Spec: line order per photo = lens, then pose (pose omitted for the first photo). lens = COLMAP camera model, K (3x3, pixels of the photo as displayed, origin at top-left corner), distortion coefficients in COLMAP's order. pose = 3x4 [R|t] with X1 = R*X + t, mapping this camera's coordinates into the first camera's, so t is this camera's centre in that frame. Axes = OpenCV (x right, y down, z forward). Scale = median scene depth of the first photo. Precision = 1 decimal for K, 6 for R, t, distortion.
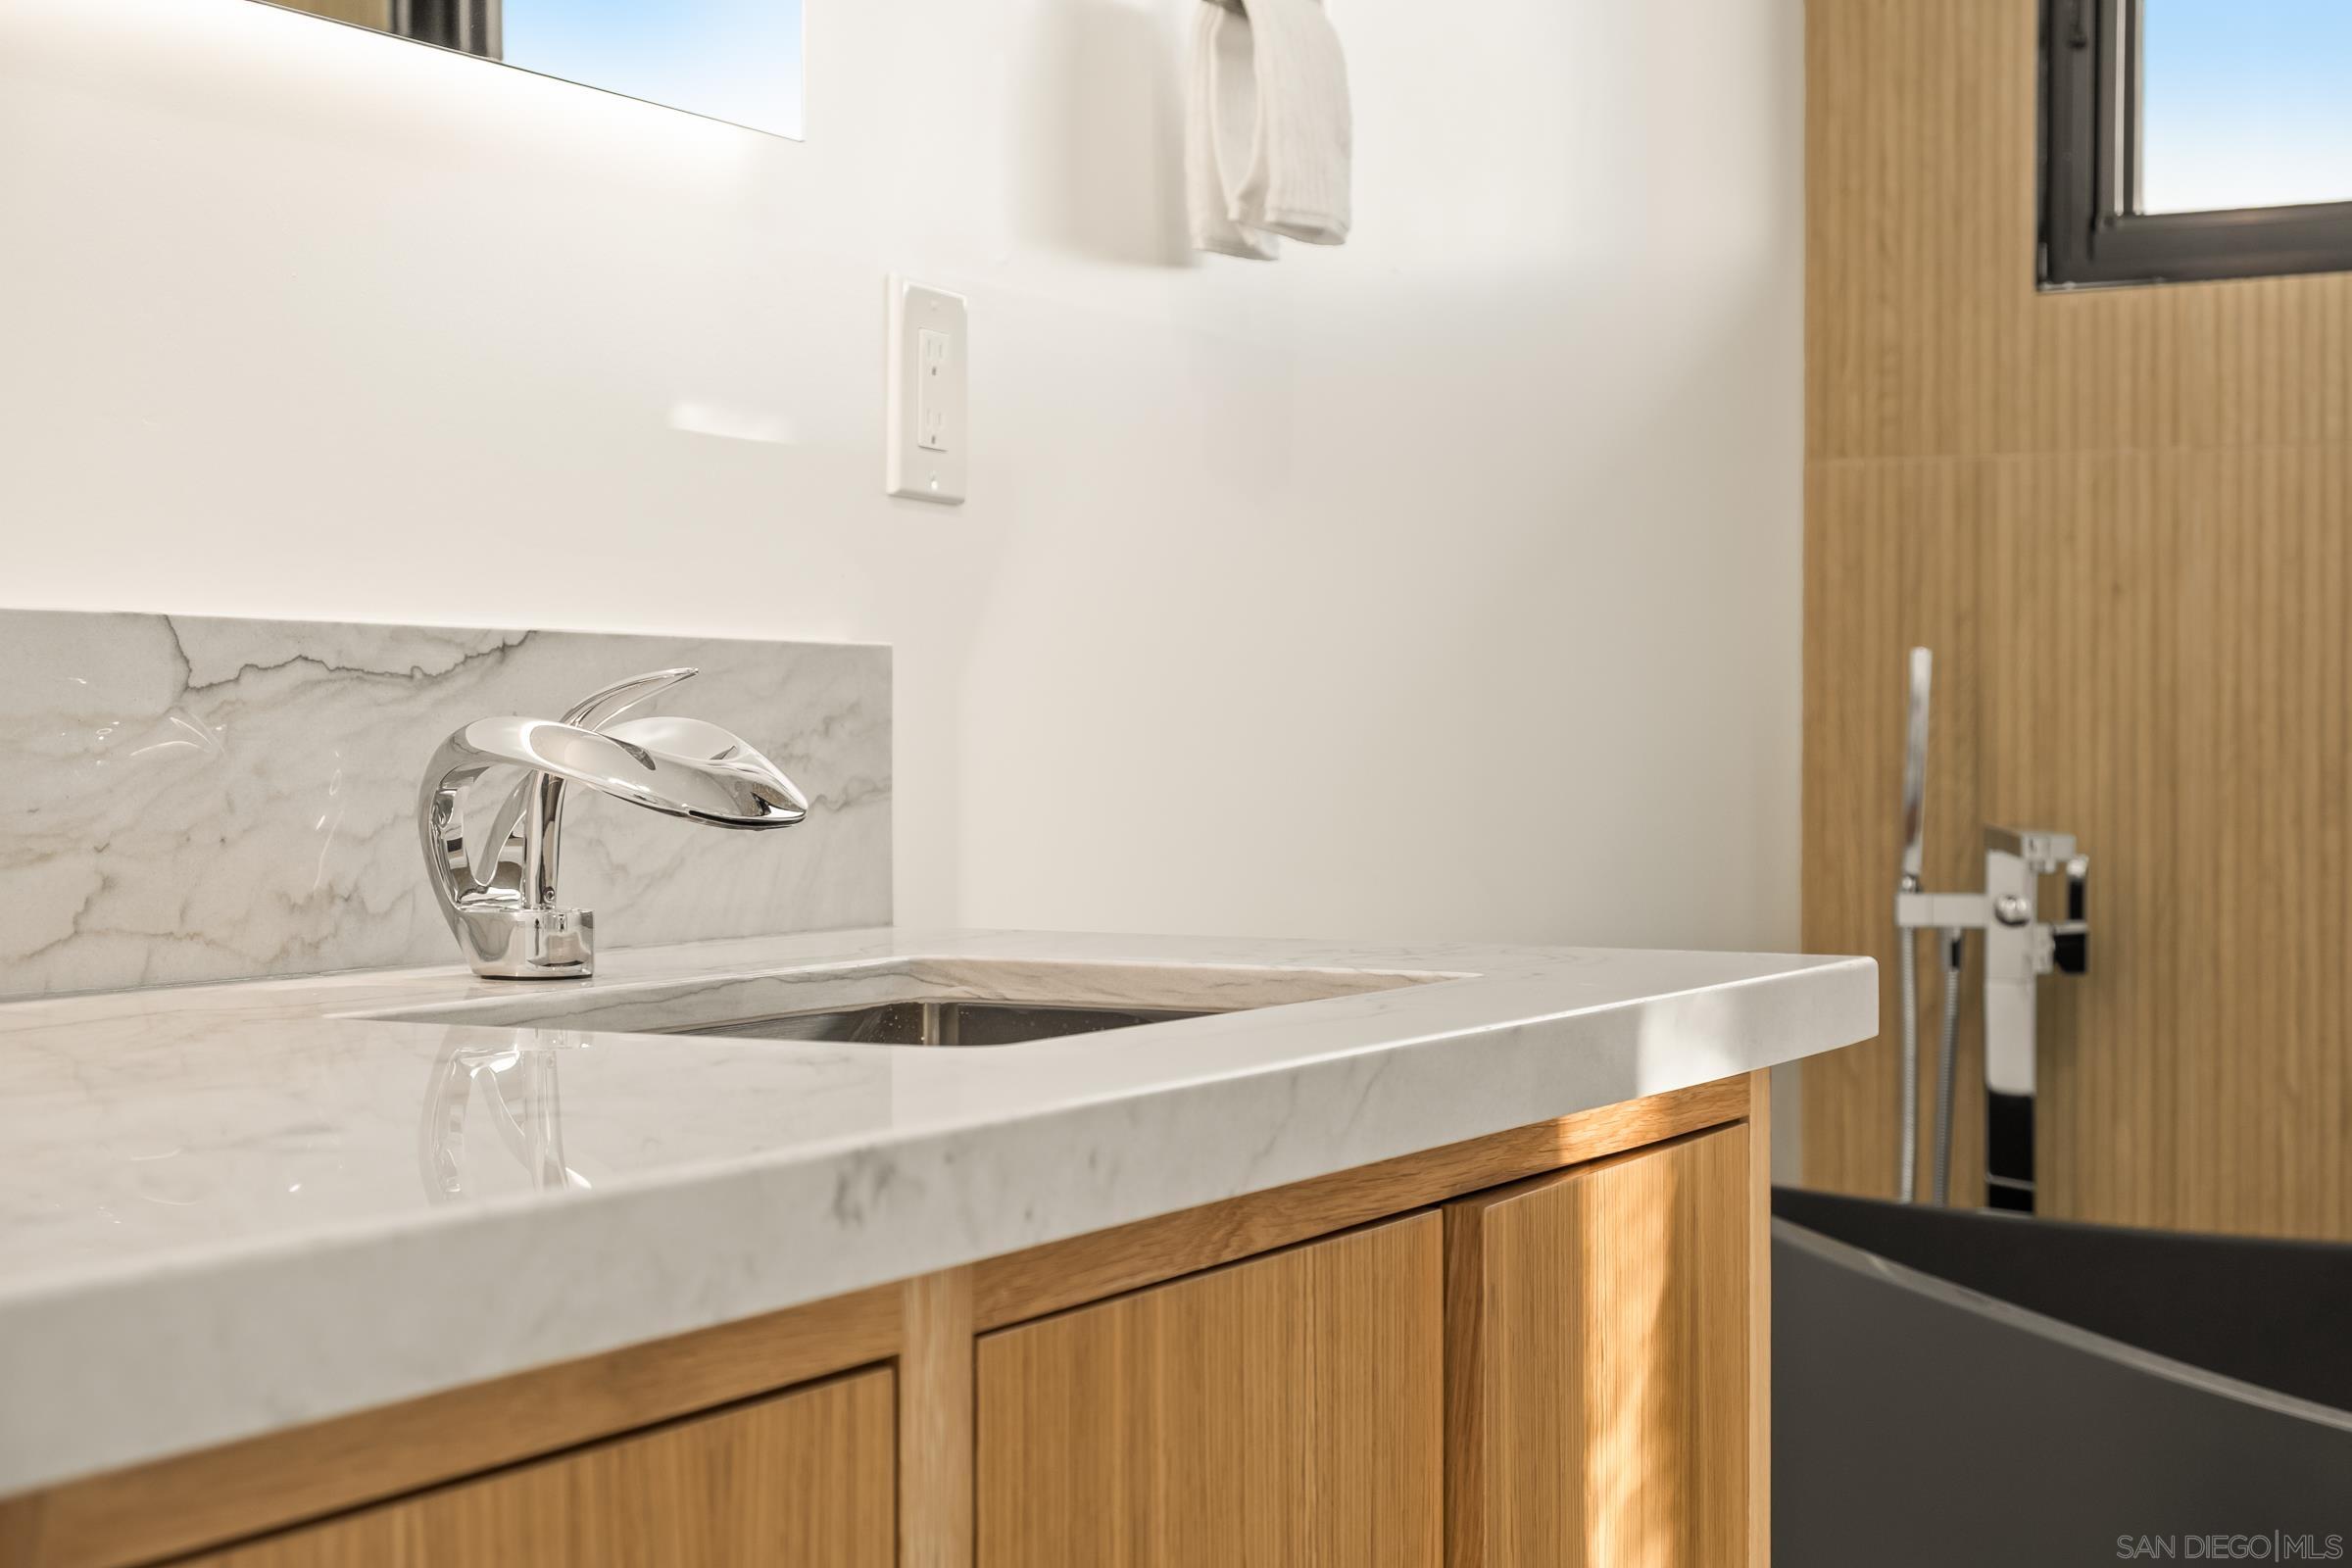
lens RADIAL K [[3657.1, 0, 1175.5], [0, 3657.1, 783.6], [0, 0, 1]] dist [0.017280, 0.000000]
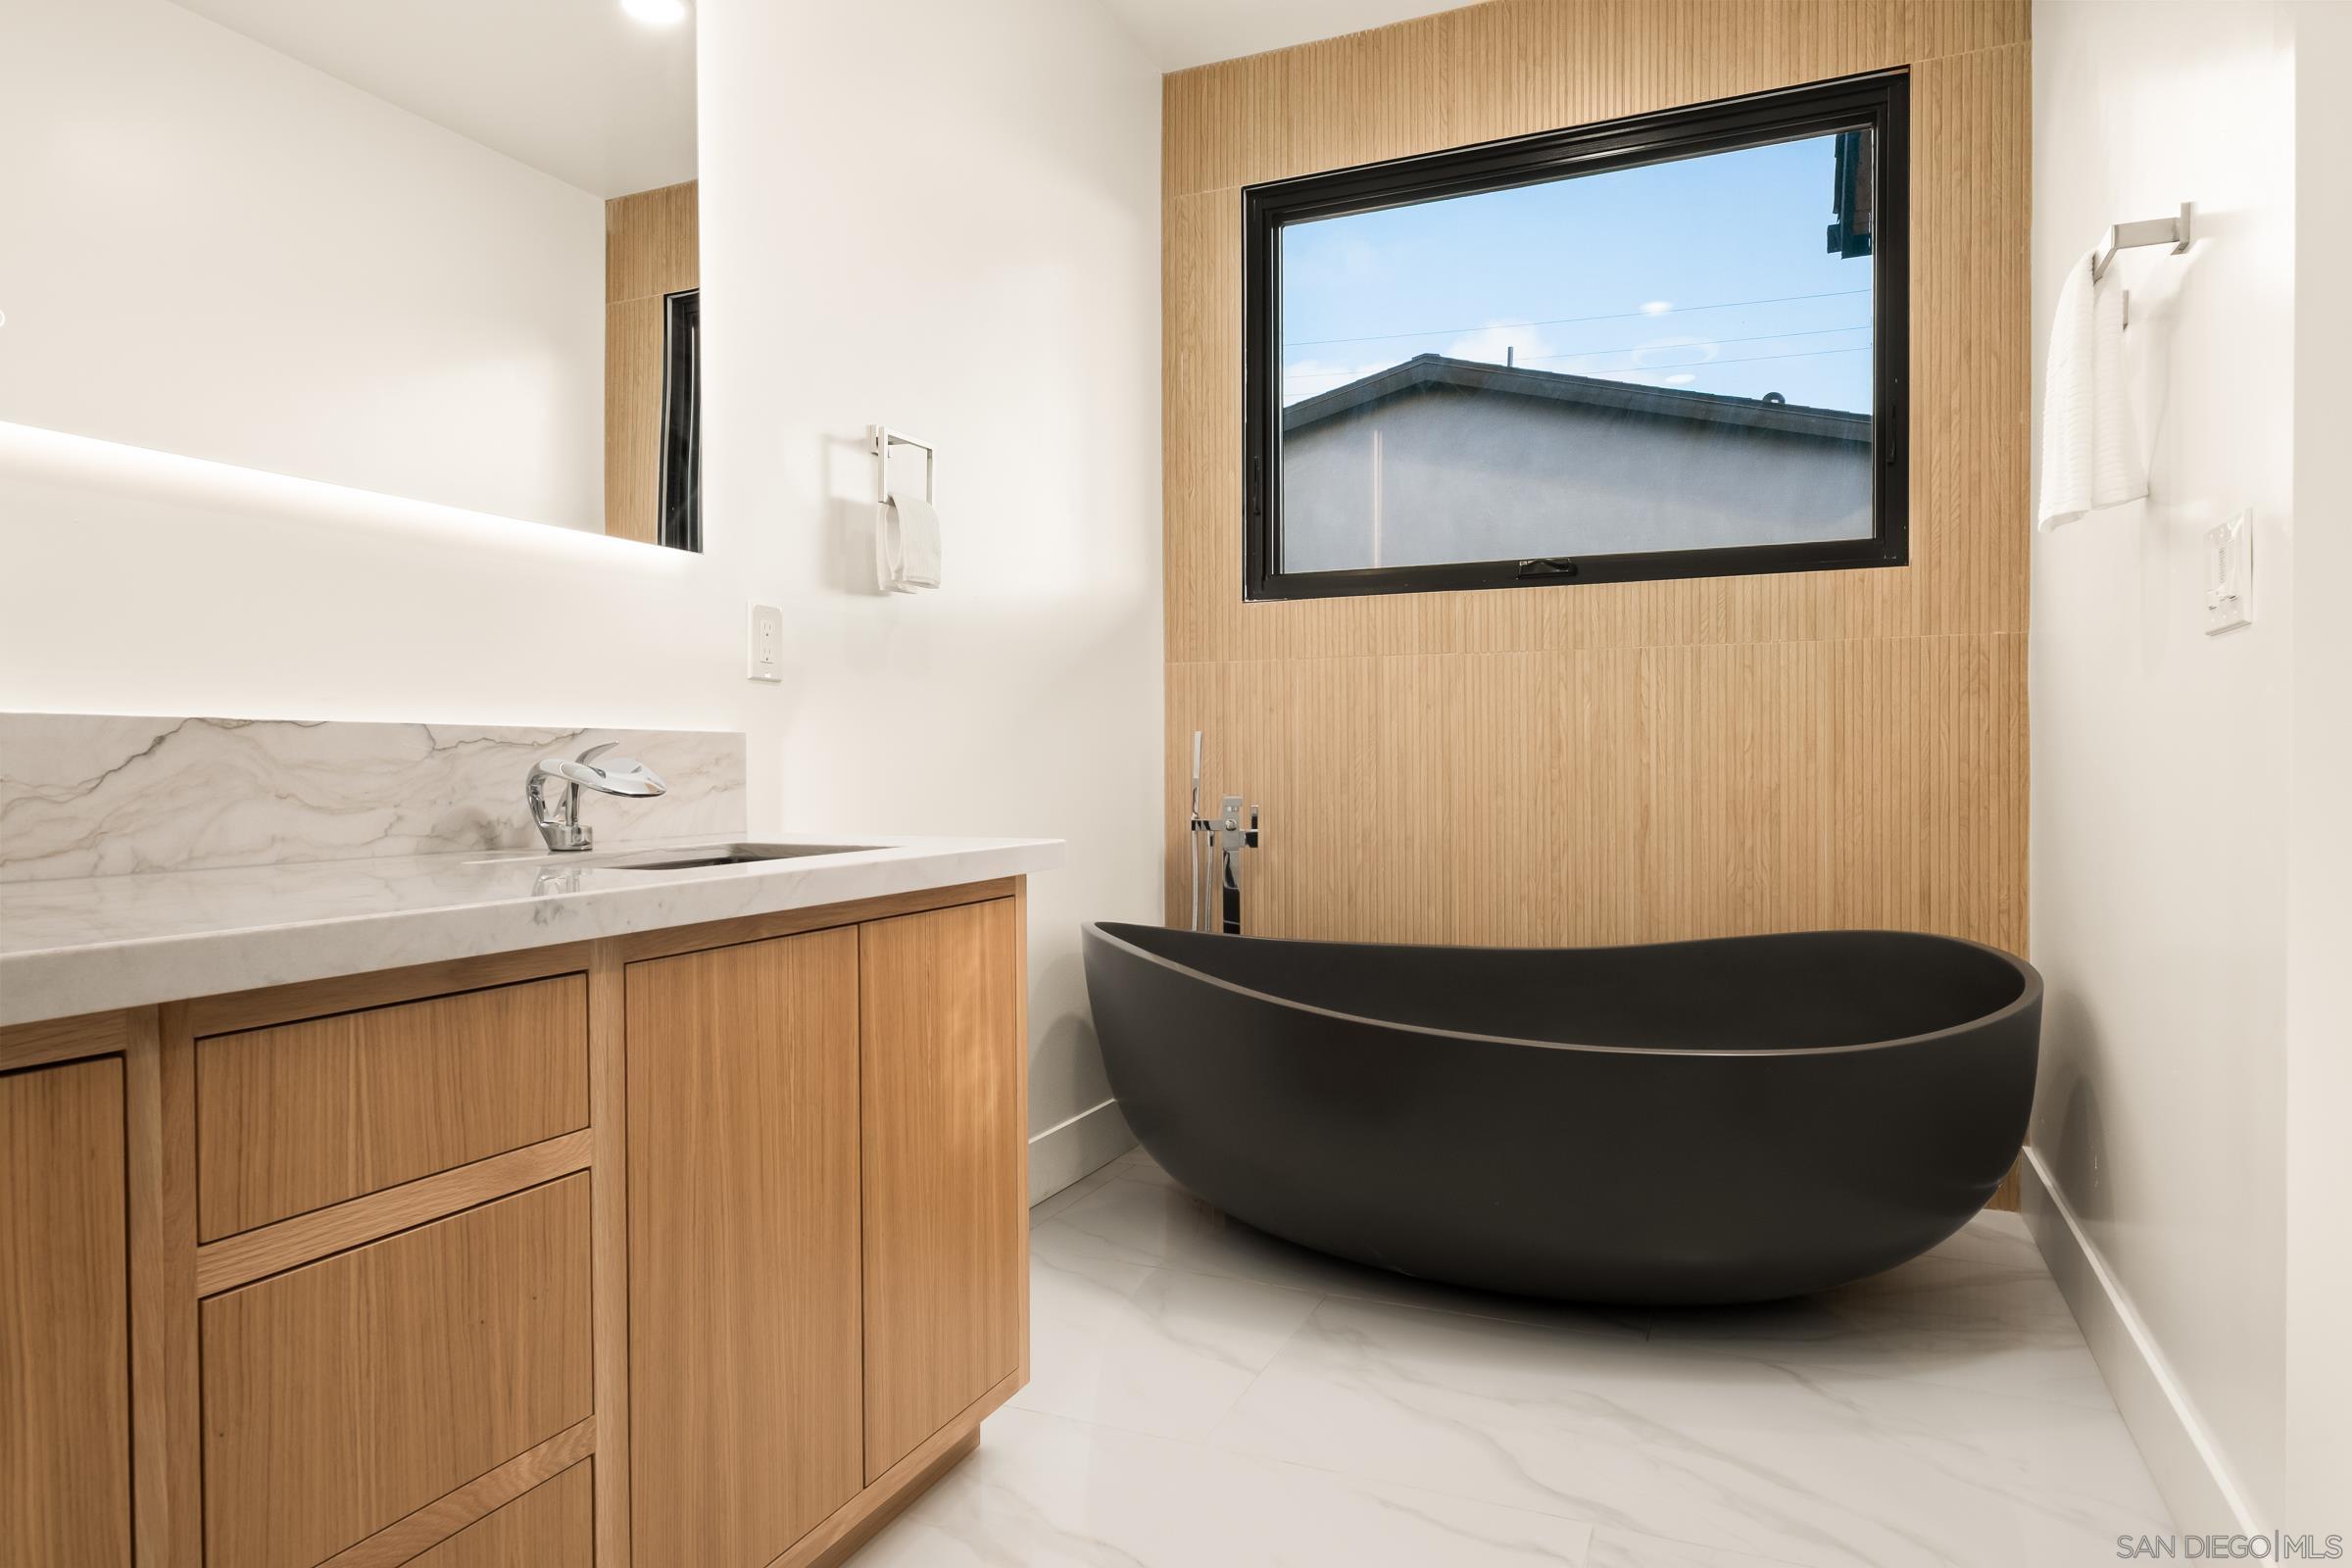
lens RADIAL K [[1416.9, 0, 1177.5], [0, 1416.9, 775.5], [0, 0, 1]] dist [0.000052, 0.000565]
pose [[0.997026, -0.005189, 0.076897, 0.170685], [0.005488, 0.999978, -0.003678, 0.001011], [-0.076876, 0.004089, 0.997032, -0.112136]]
